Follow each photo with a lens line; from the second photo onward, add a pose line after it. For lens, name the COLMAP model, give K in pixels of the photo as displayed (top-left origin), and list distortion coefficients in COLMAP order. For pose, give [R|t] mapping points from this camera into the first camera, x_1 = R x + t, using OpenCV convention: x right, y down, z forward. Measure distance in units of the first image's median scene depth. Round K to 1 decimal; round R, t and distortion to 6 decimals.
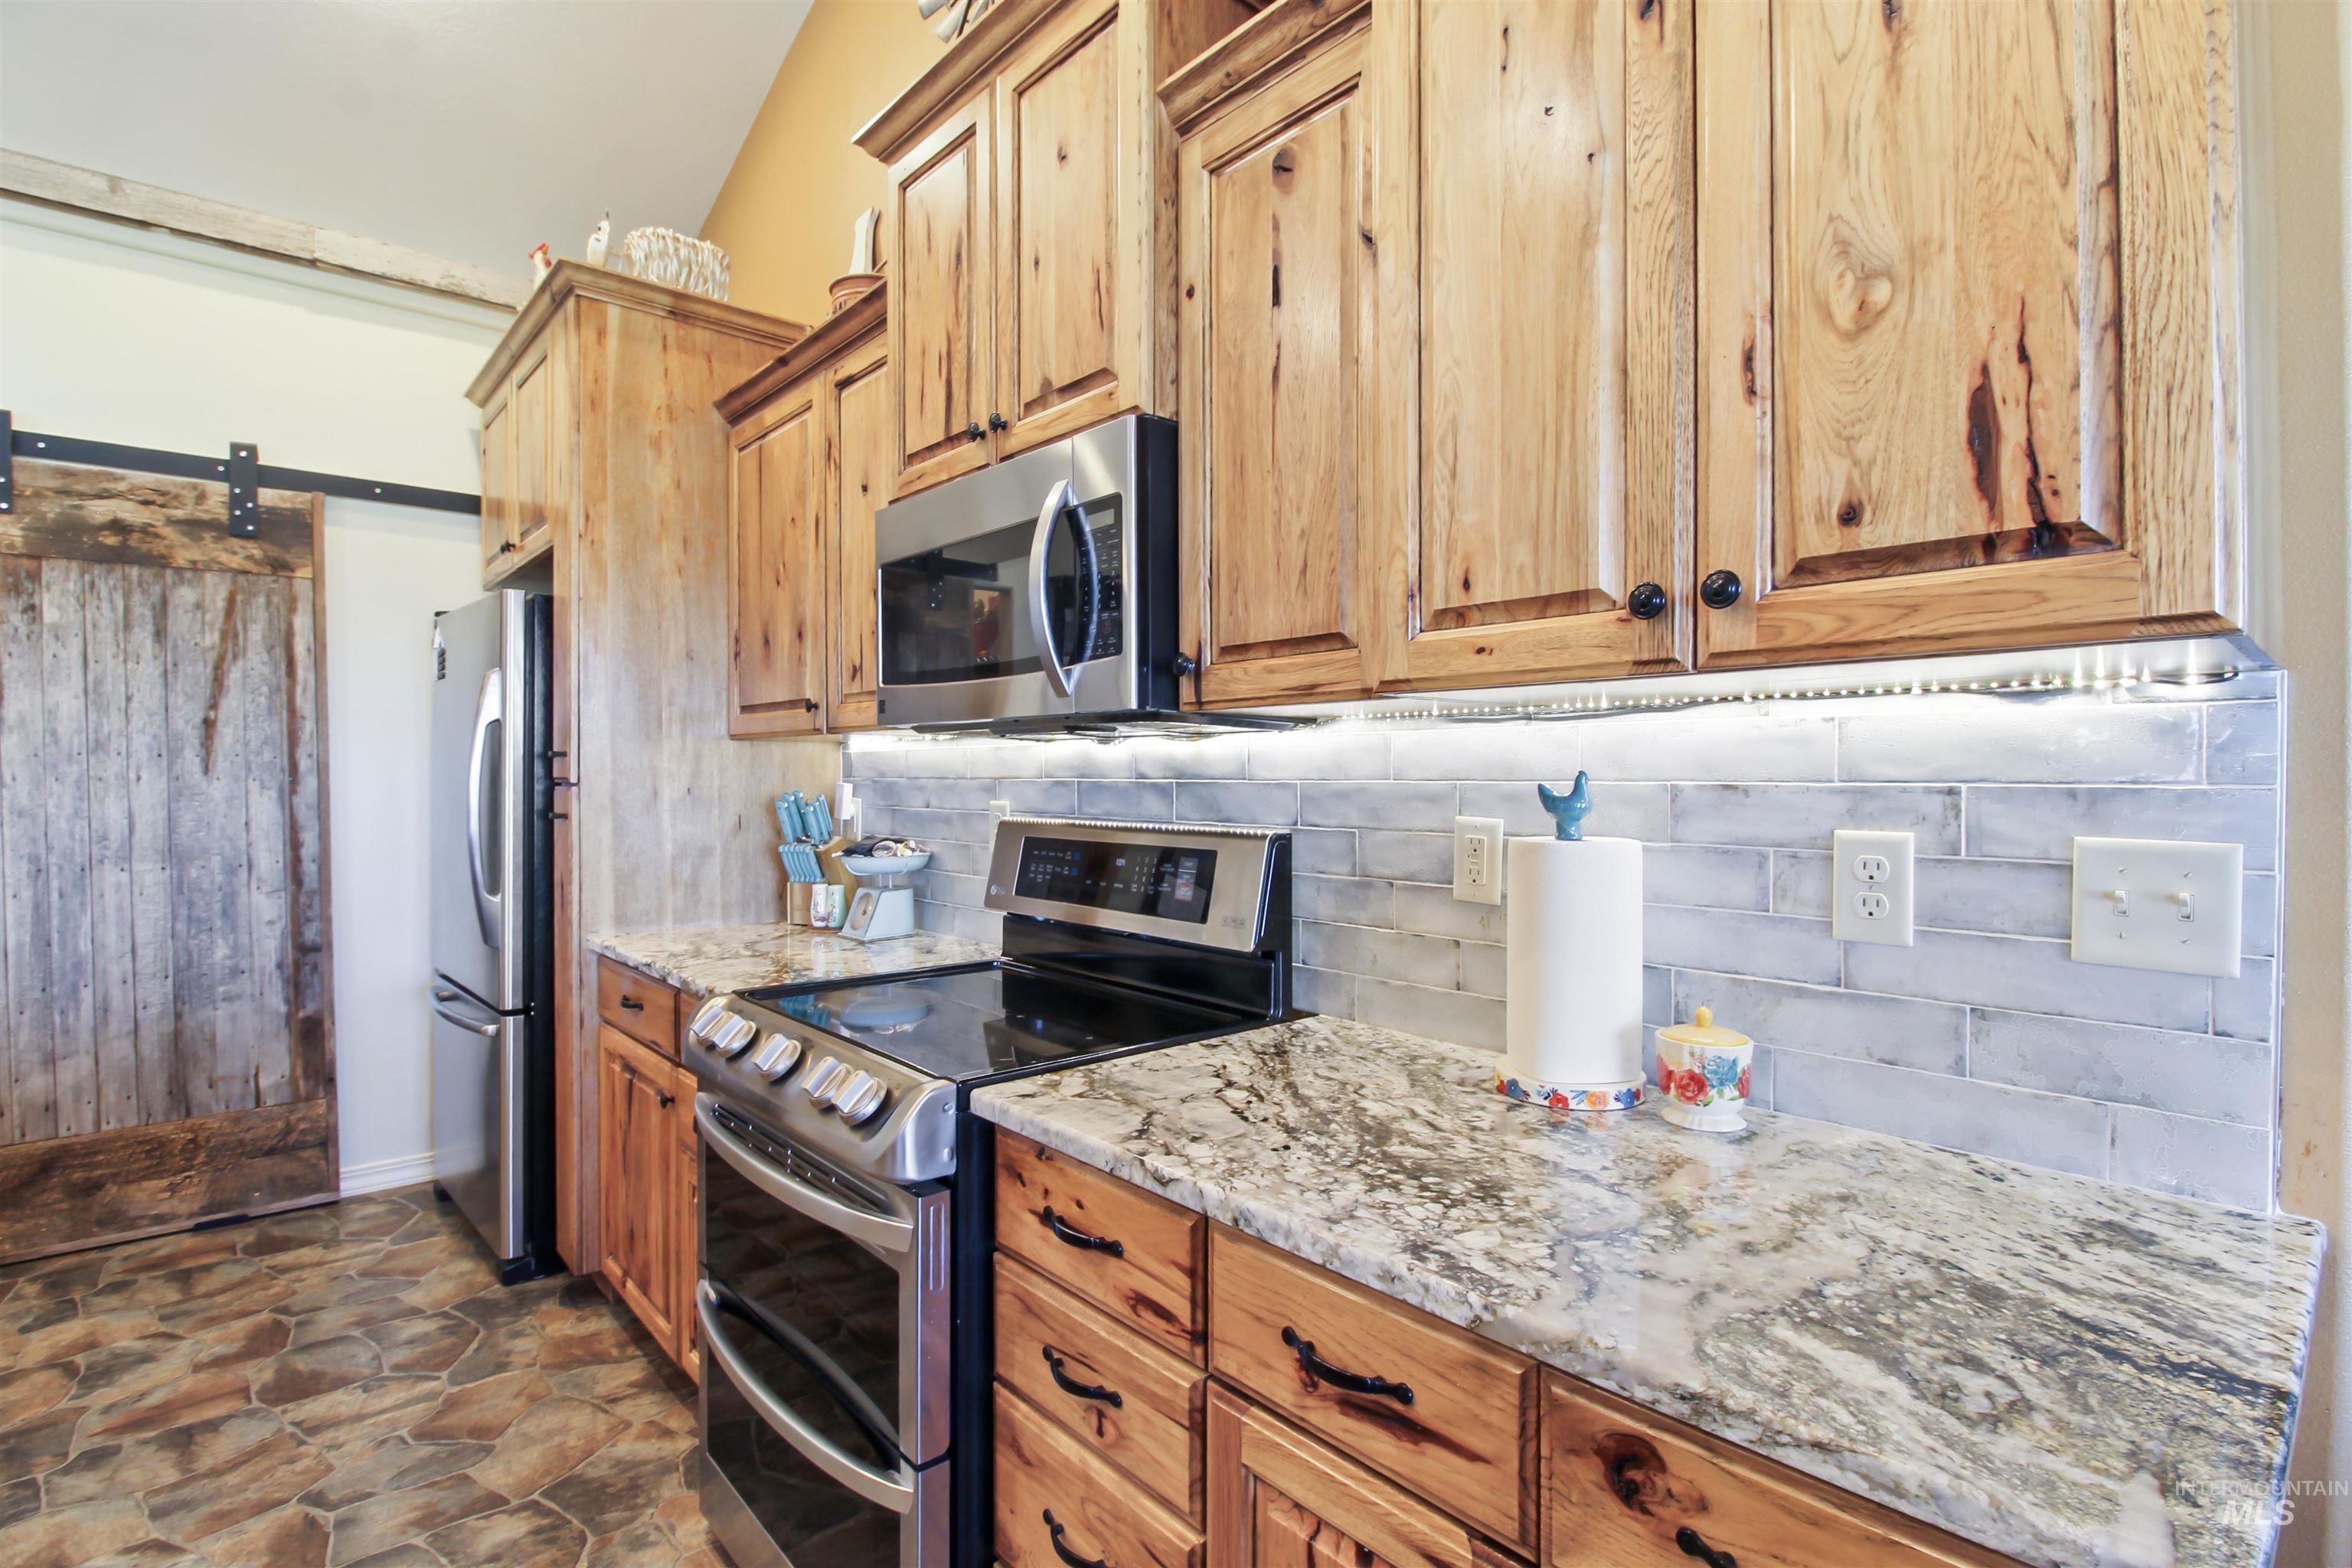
lens RADIAL K [[1108.1, 0, 1171.1], [0, 1108.1, 791.0], [0, 0, 1]] dist [0.001814, -0.008752]
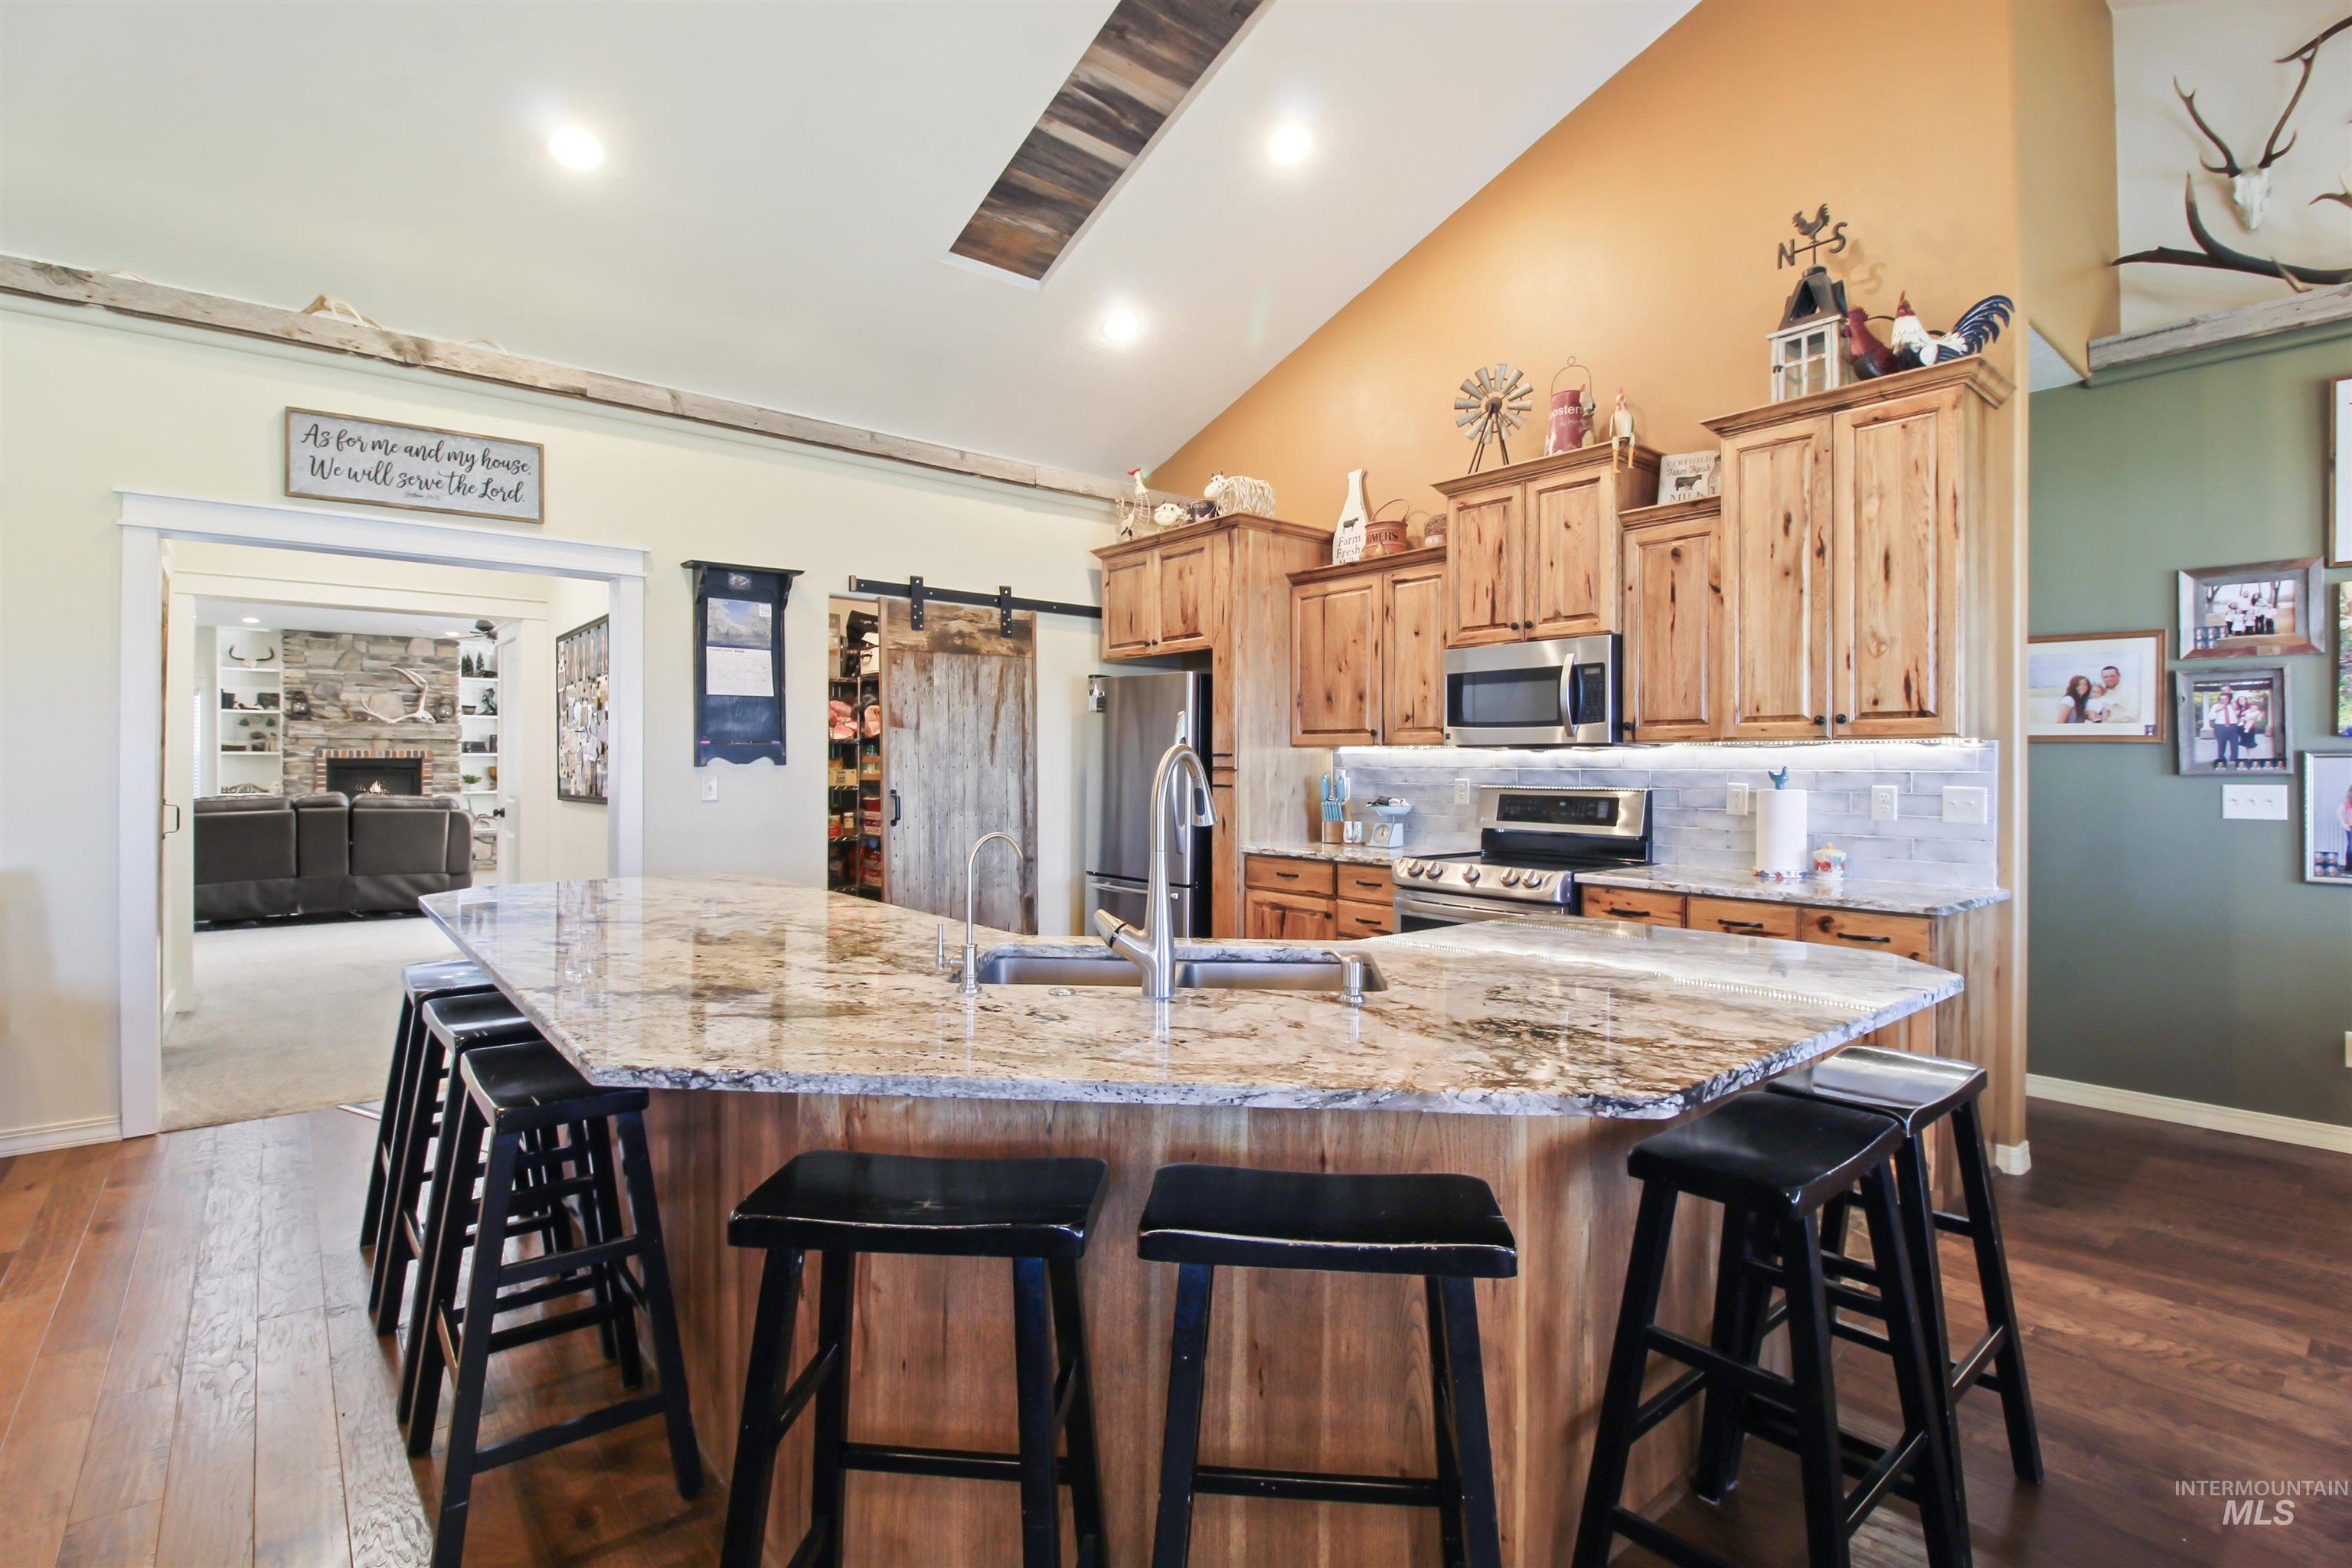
lens RADIAL K [[1104.0, 0, 1181.6], [0, 1104.0, 773.8], [0, 0, 1]] dist [-0.000686, -0.000491]
pose [[0.999706, 0.002117, -0.024135, -0.877464], [-0.002212, 0.999990, -0.003927, 0.012281], [0.024126, 0.003979, 0.999701, -1.488248]]
